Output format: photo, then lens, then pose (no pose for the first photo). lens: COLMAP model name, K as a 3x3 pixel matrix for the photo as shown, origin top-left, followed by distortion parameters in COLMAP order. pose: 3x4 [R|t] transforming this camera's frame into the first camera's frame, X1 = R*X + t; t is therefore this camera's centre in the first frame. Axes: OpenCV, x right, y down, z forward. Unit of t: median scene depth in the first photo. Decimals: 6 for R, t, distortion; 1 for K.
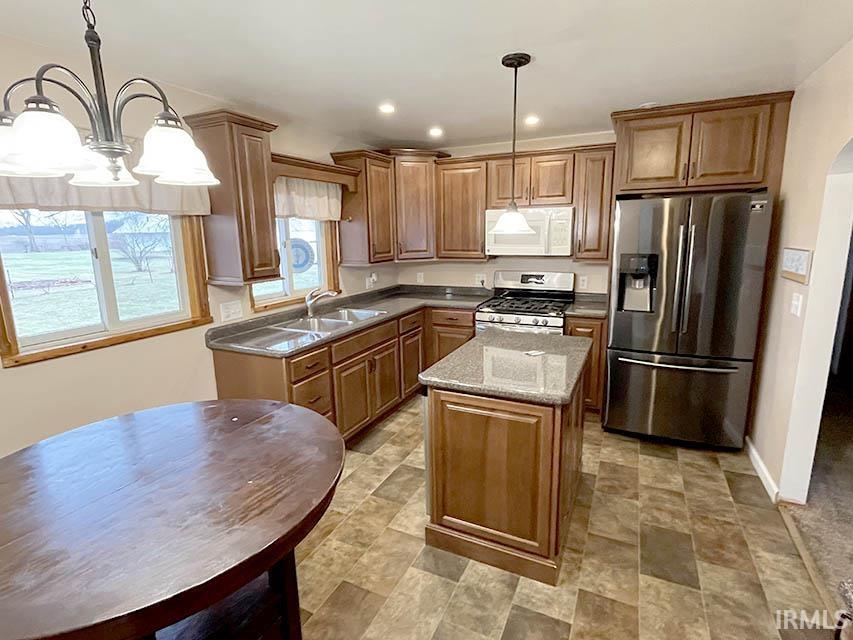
lens RADIAL K [[434.7, 0, 430.0], [0, 434.7, 317.9], [0, 0, 1]] dist [-0.001486, 0.002476]
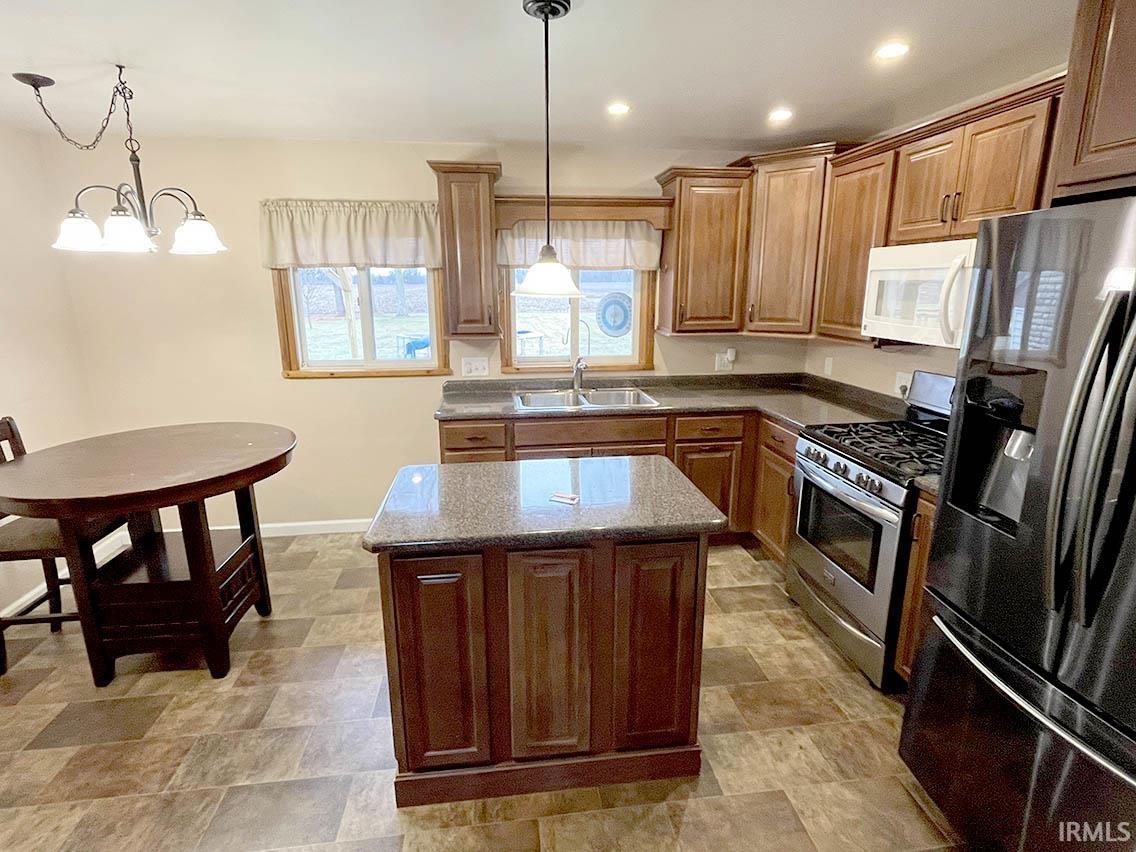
lens RADIAL K [[578.9, 0, 567.5], [0, 578.9, 421.2], [0, 0, 1]] dist [-0.001486, 0.002476]
pose [[0.530125, 0.206504, -0.822389, 0.617139], [-0.170668, 0.976027, 0.135068, -0.090204], [0.830566, 0.068753, 0.552660, 0.389788]]
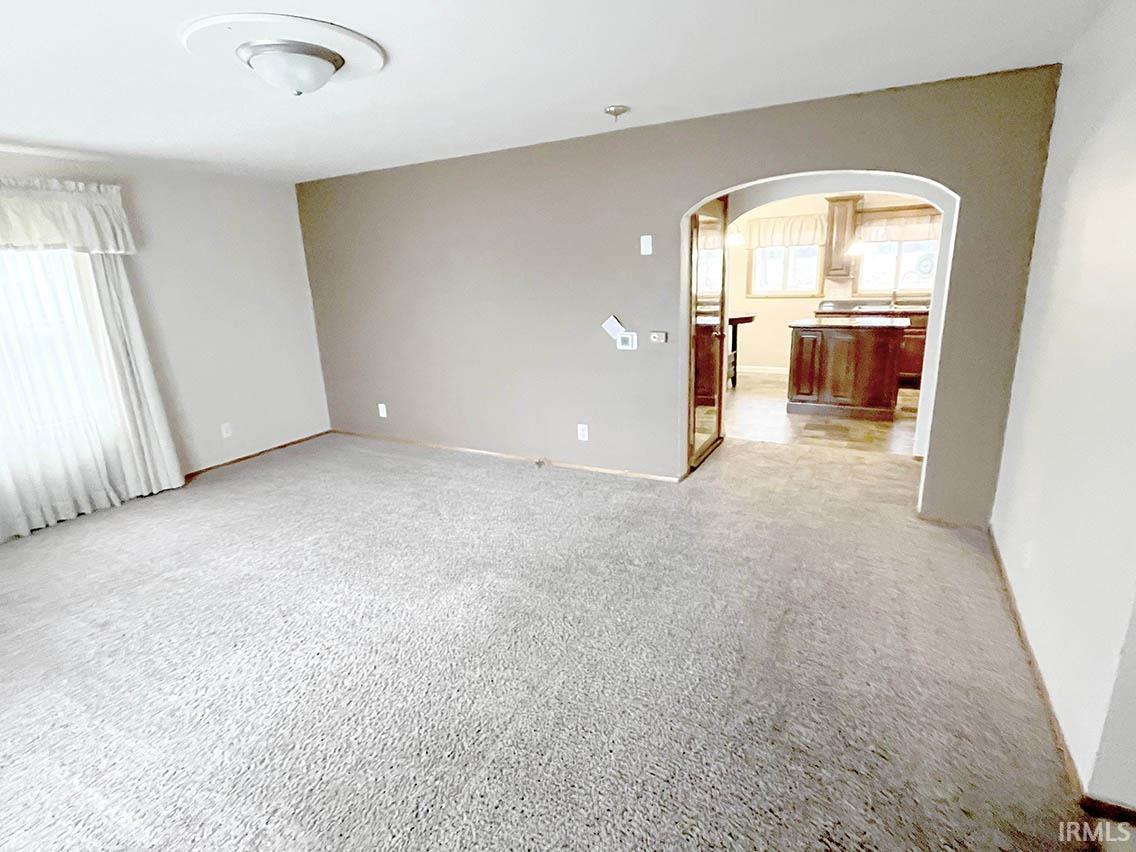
lens RADIAL K [[578.9, 0, 574.1], [0, 578.9, 418.9], [0, 0, 1]] dist [-0.001486, 0.002476]
pose [[-0.065336, 0.260490, -0.963263, 1.902188], [-0.164475, 0.949311, 0.267873, 0.013956], [0.984215, 0.175934, -0.019180, -0.013143]]
